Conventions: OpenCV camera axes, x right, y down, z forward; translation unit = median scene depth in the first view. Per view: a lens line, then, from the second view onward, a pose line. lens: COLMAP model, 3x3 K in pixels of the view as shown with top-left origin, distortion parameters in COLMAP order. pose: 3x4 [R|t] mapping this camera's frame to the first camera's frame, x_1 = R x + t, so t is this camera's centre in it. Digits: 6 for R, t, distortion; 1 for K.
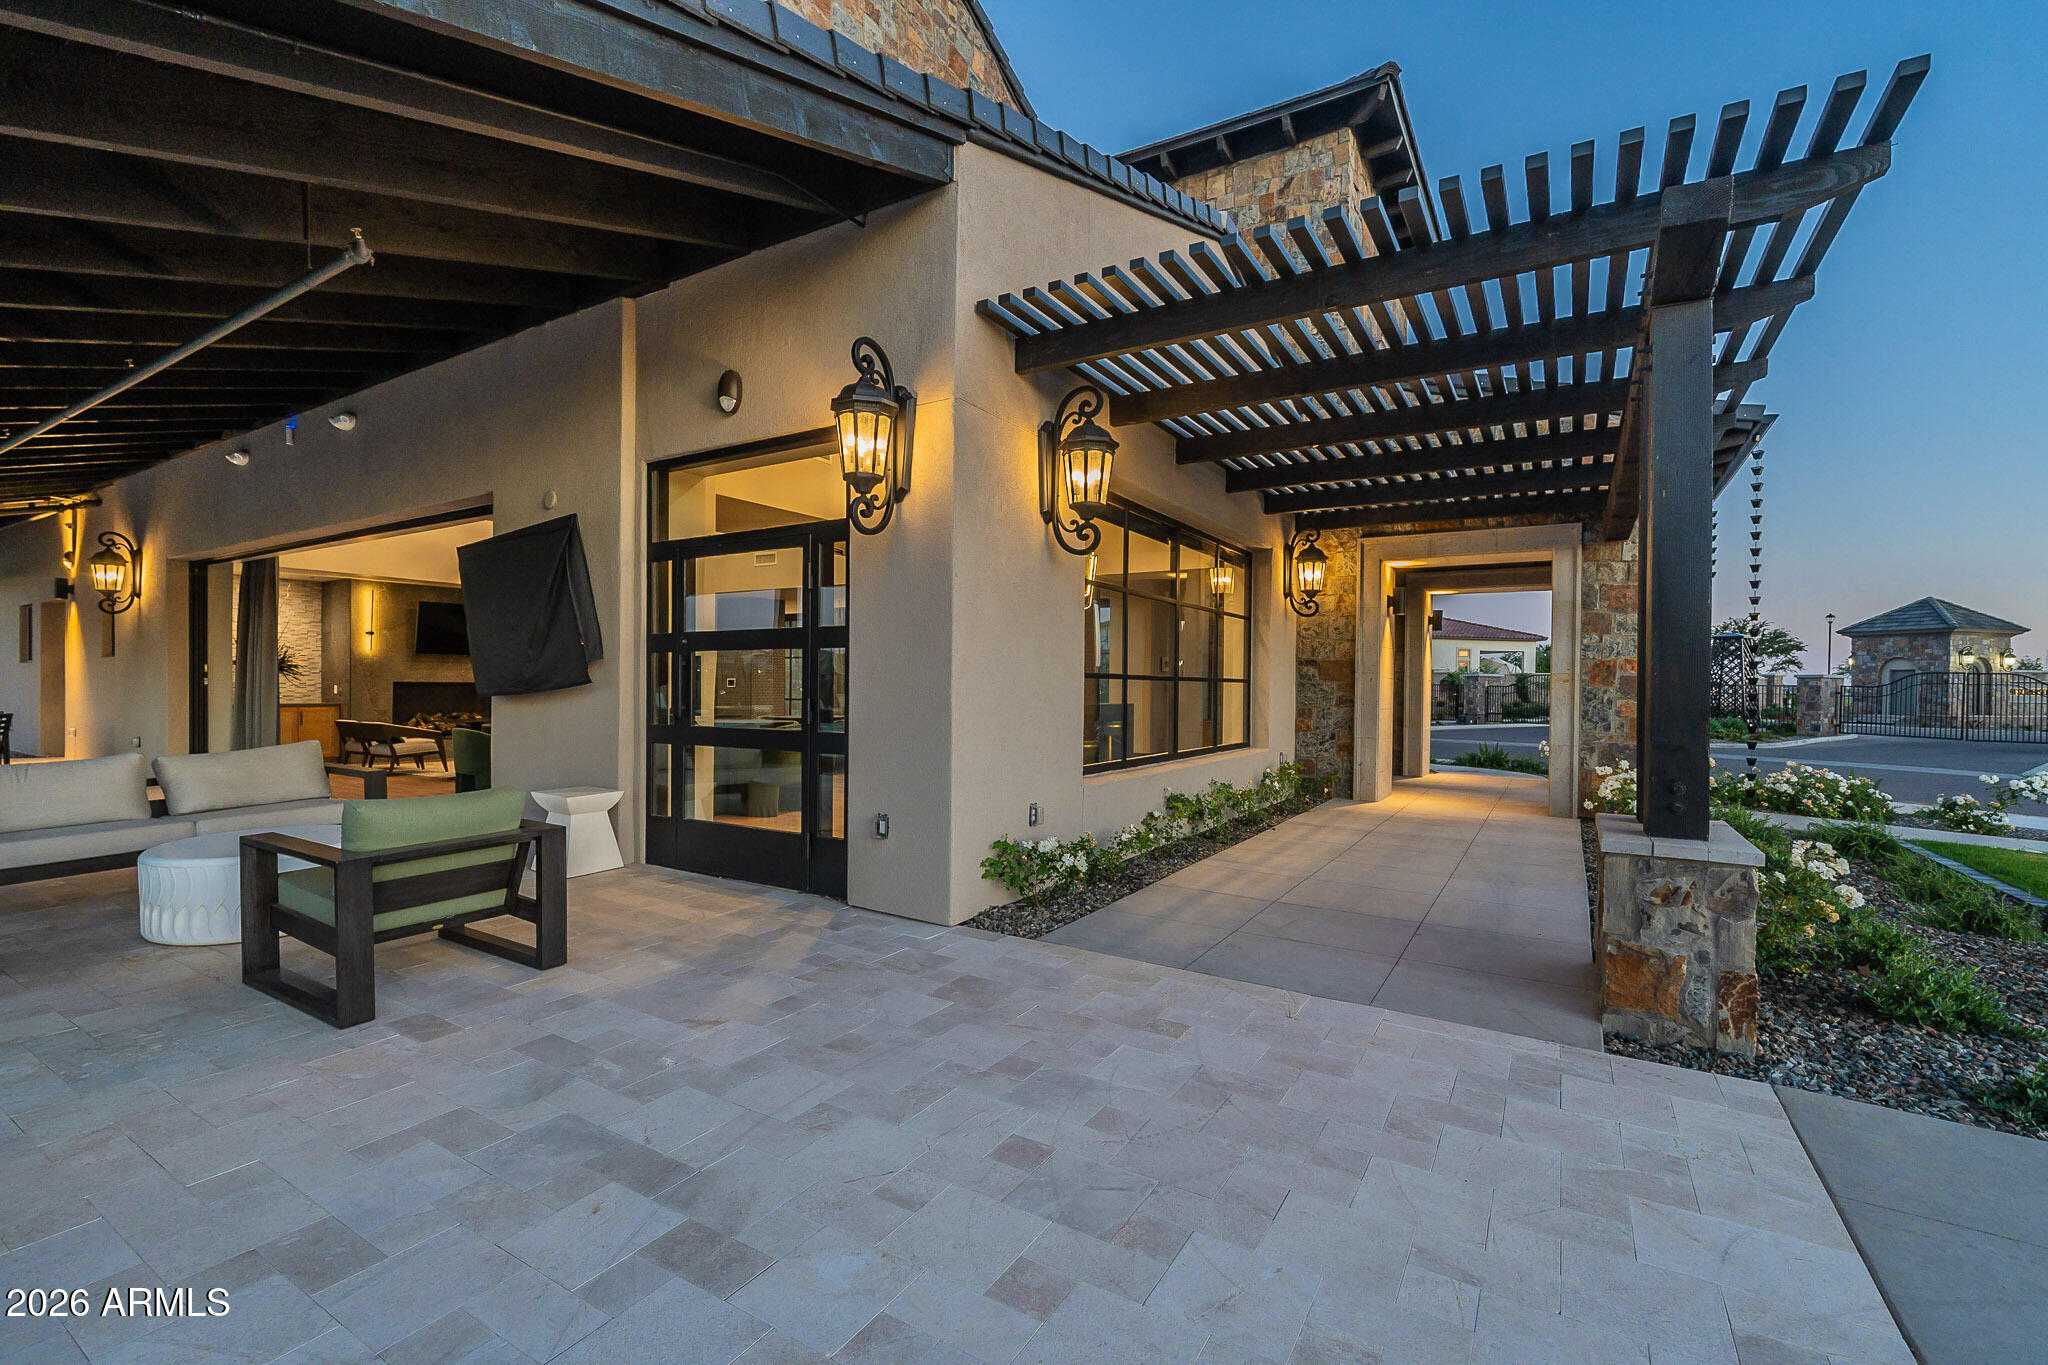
lens RADIAL K [[883.0, 0, 1027.6], [0, 883.0, 690.7], [0, 0, 1]] dist [-0.007012, -0.000058]
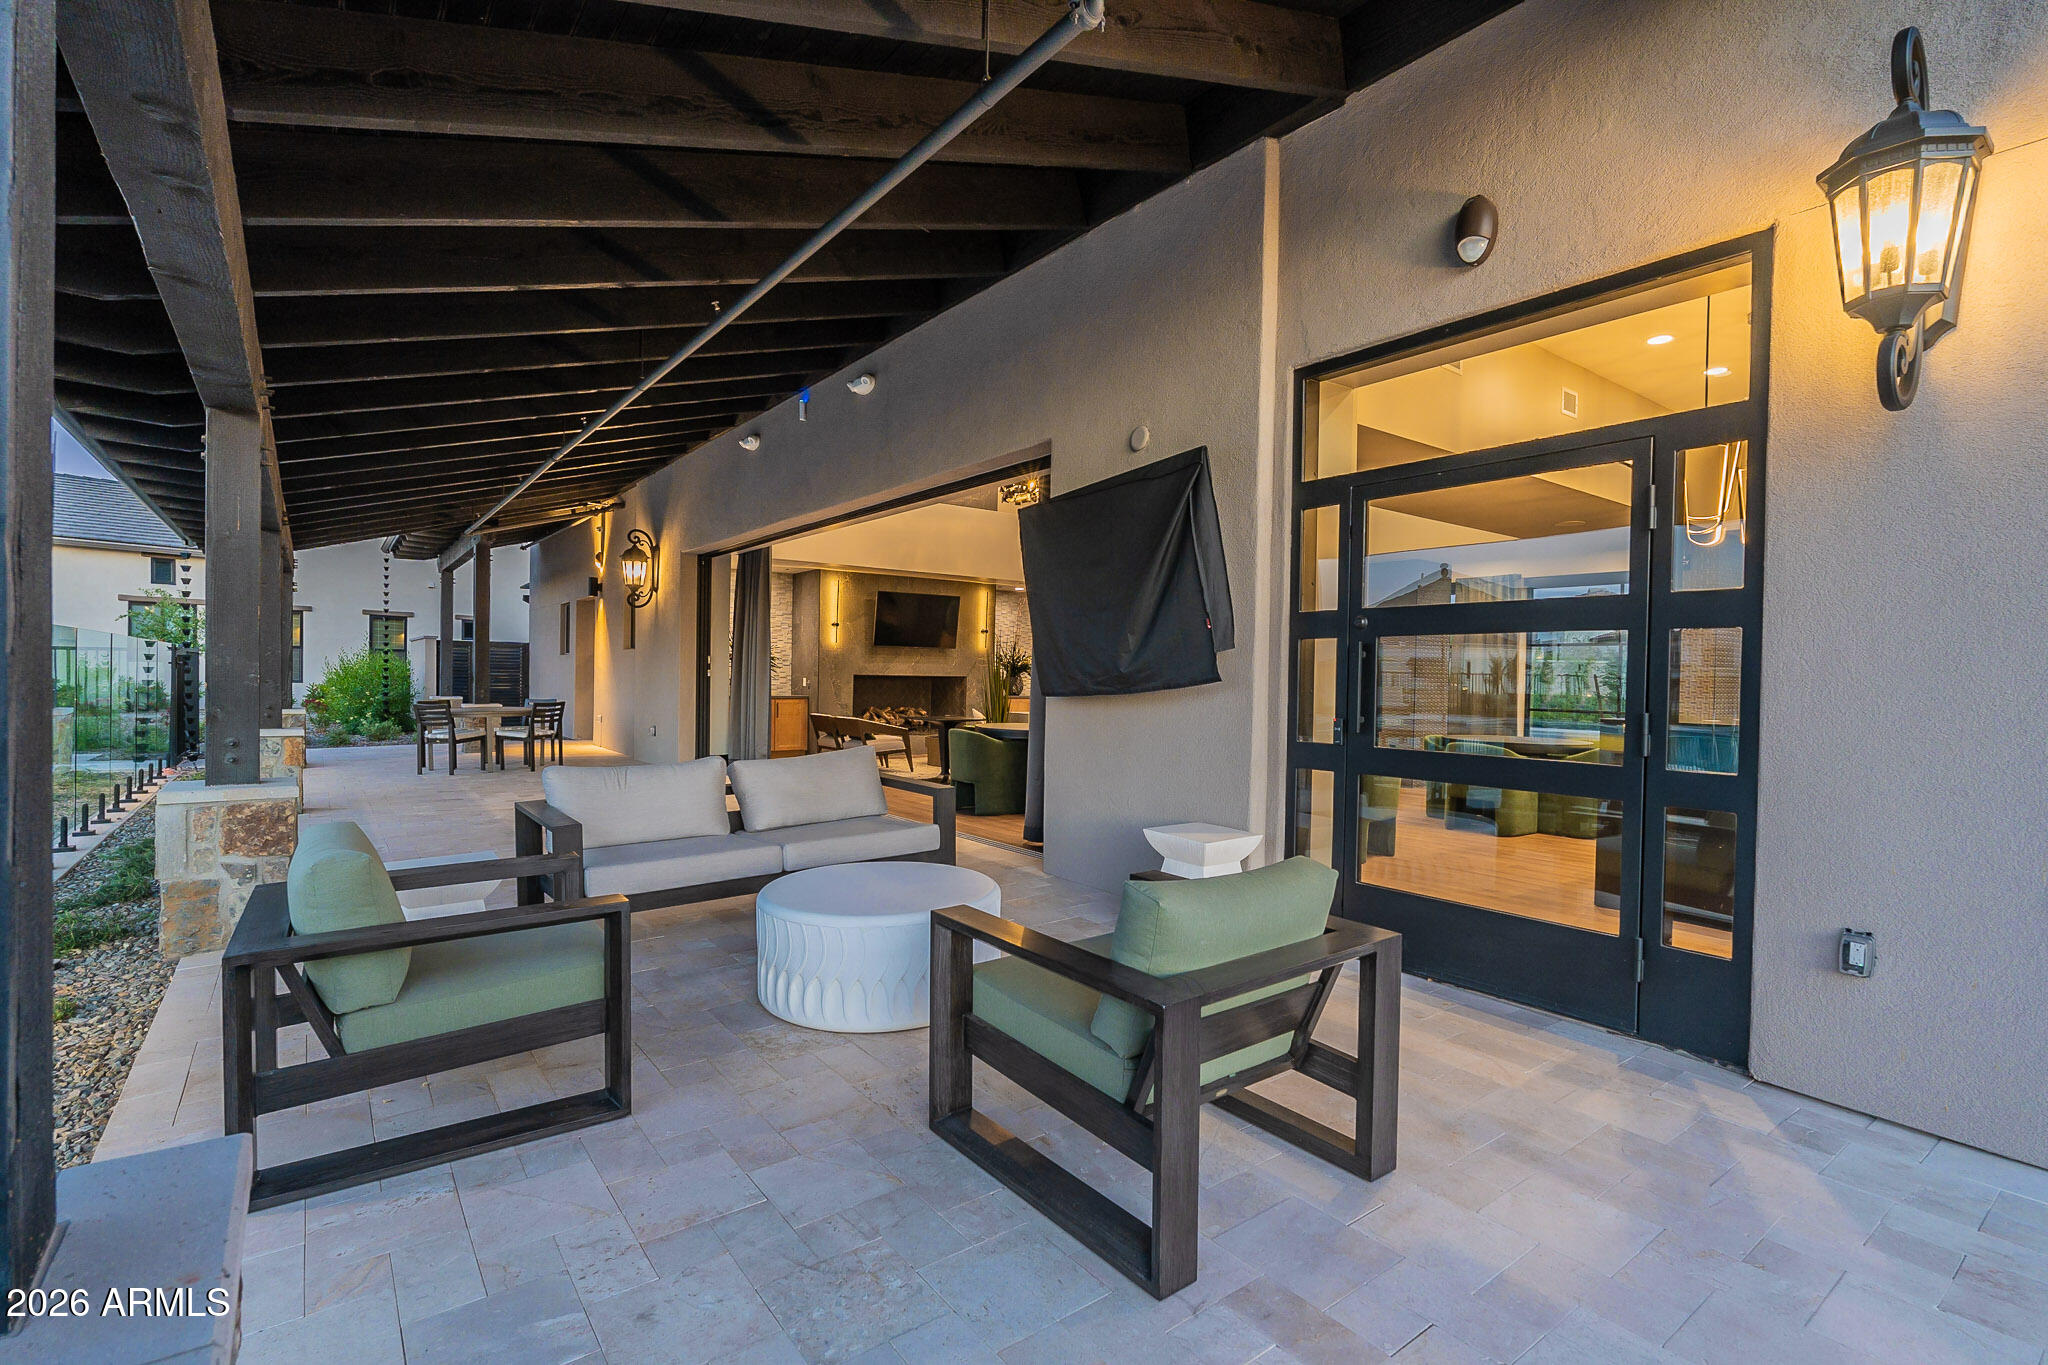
lens RADIAL K [[941.0, 0, 1023.1], [0, 941.0, 689.2], [0, 0, 1]] dist [-0.001062, -0.004827]
pose [[0.929096, 0.014896, -0.369539, -0.358715], [-0.014109, 0.999889, 0.004833, -0.004092], [0.369570, 0.000724, 0.929203, 0.227110]]
